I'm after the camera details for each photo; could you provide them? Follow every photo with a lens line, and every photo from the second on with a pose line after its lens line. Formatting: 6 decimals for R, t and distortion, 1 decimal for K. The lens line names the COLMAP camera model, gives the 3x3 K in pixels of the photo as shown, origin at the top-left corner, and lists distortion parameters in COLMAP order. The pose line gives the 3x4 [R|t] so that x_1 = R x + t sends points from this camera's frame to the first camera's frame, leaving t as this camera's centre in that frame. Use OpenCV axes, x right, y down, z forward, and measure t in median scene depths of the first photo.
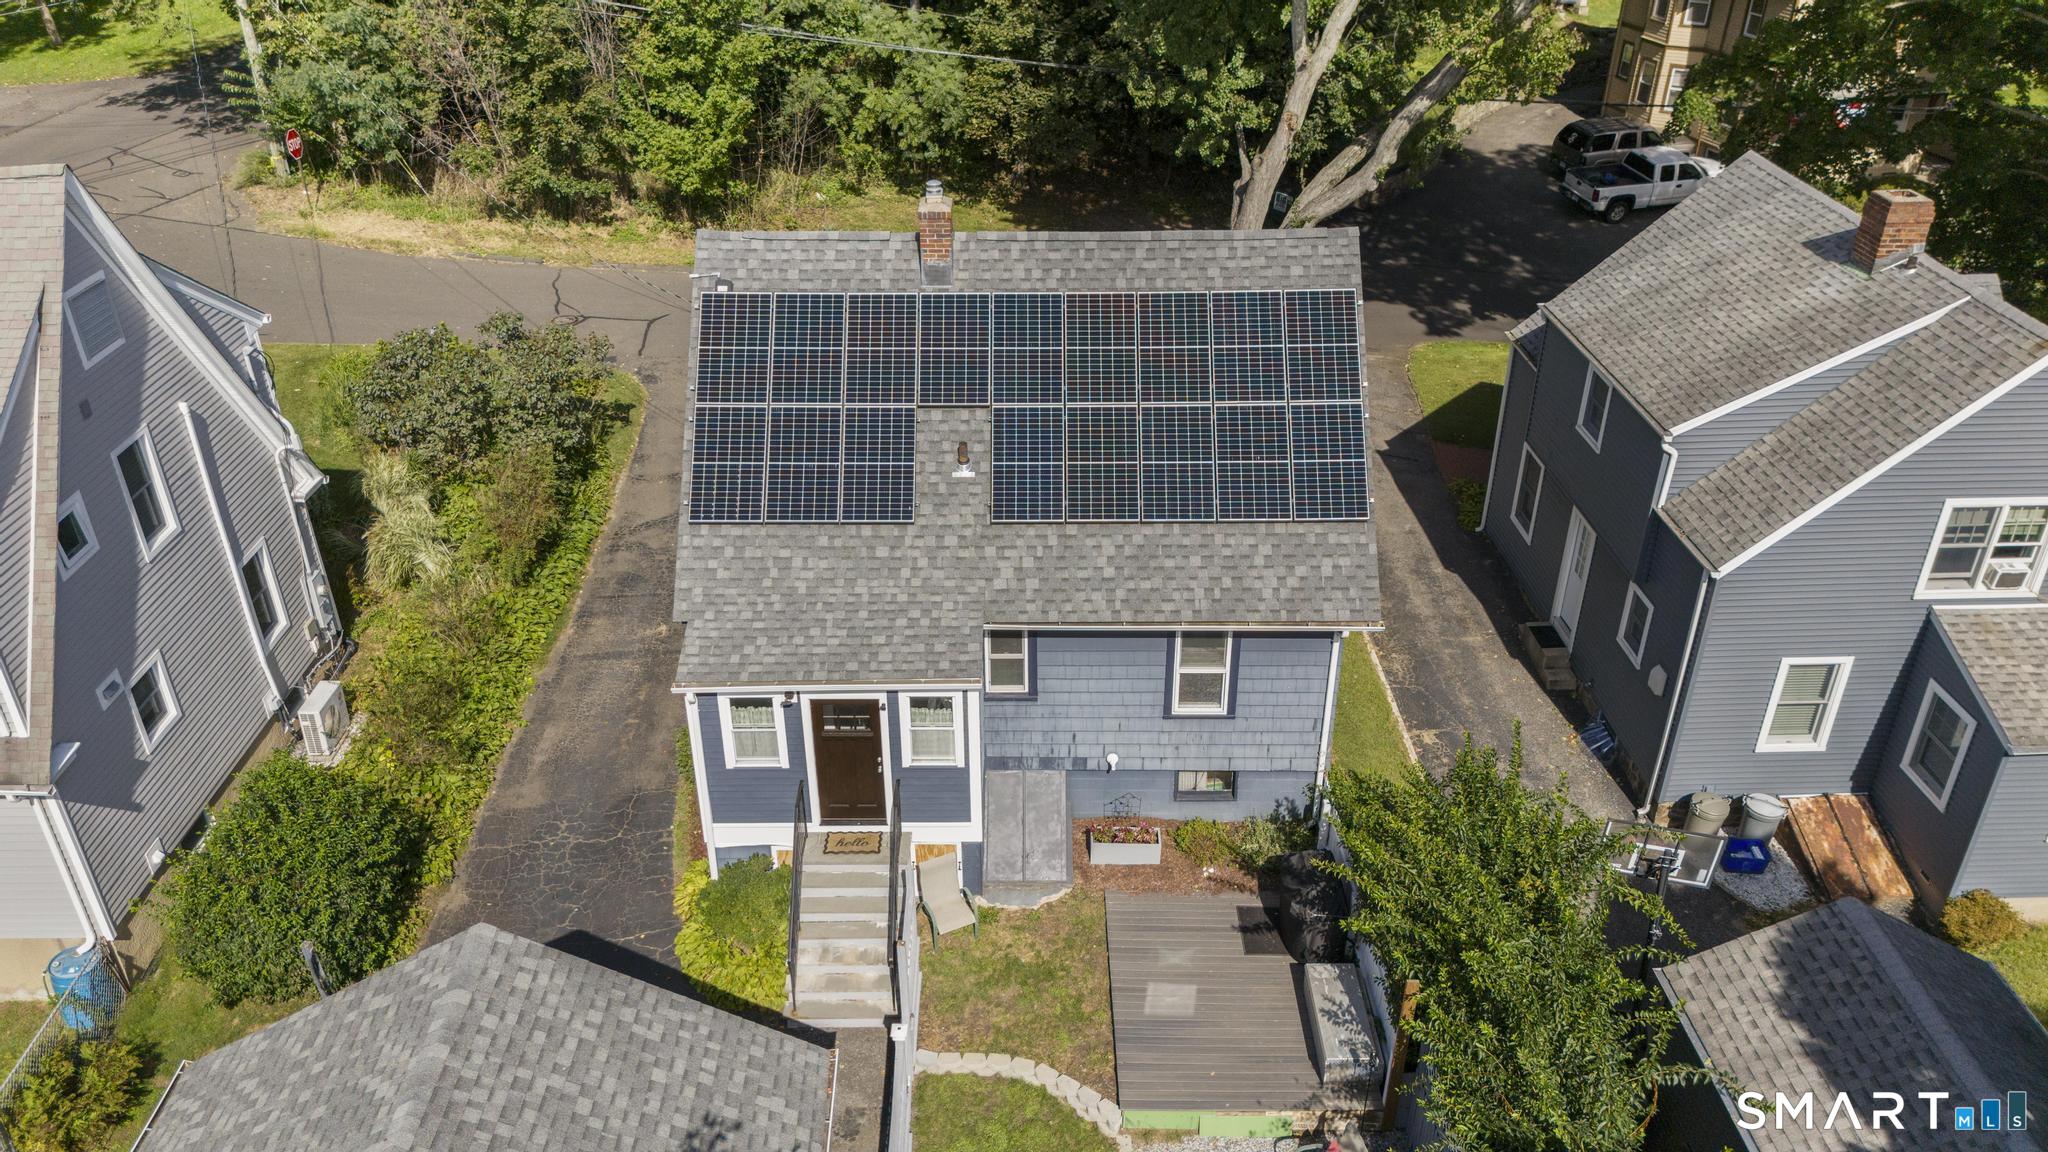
lens RADIAL K [[1524.5, 0, 1024.0], [0, 1524.5, 576.0], [0, 0, 1]] dist [0.090884, -0.109456]
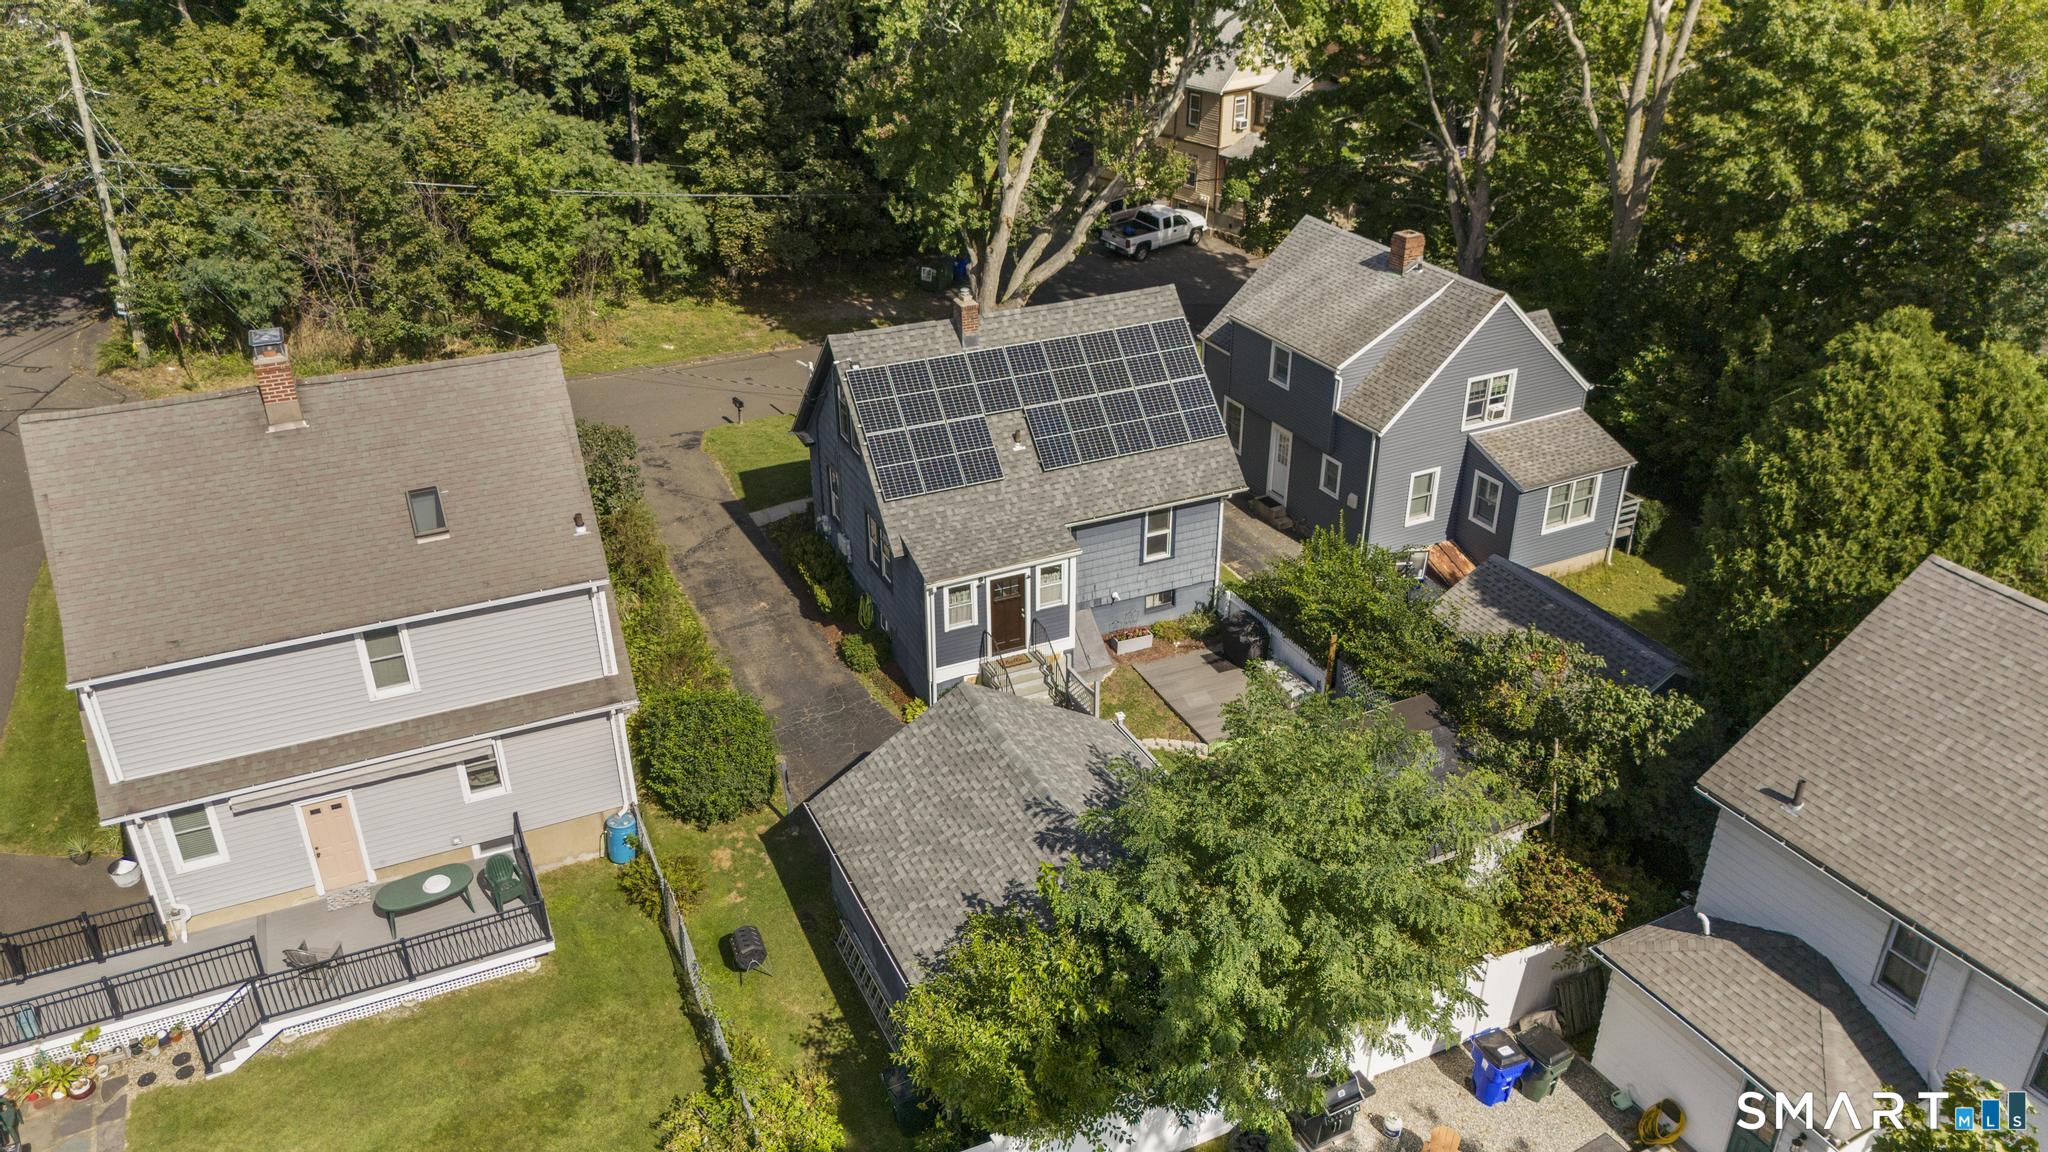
lens RADIAL K [[1524.5, 0, 1024.0], [0, 1524.5, 576.0], [0, 0, 1]] dist [0.090884, -0.109456]
pose [[0.909997, -0.196343, 0.365179, -0.684921], [0.209585, 0.977784, 0.003450, 0.070311], [-0.357744, 0.073396, 0.930931, -0.614644]]
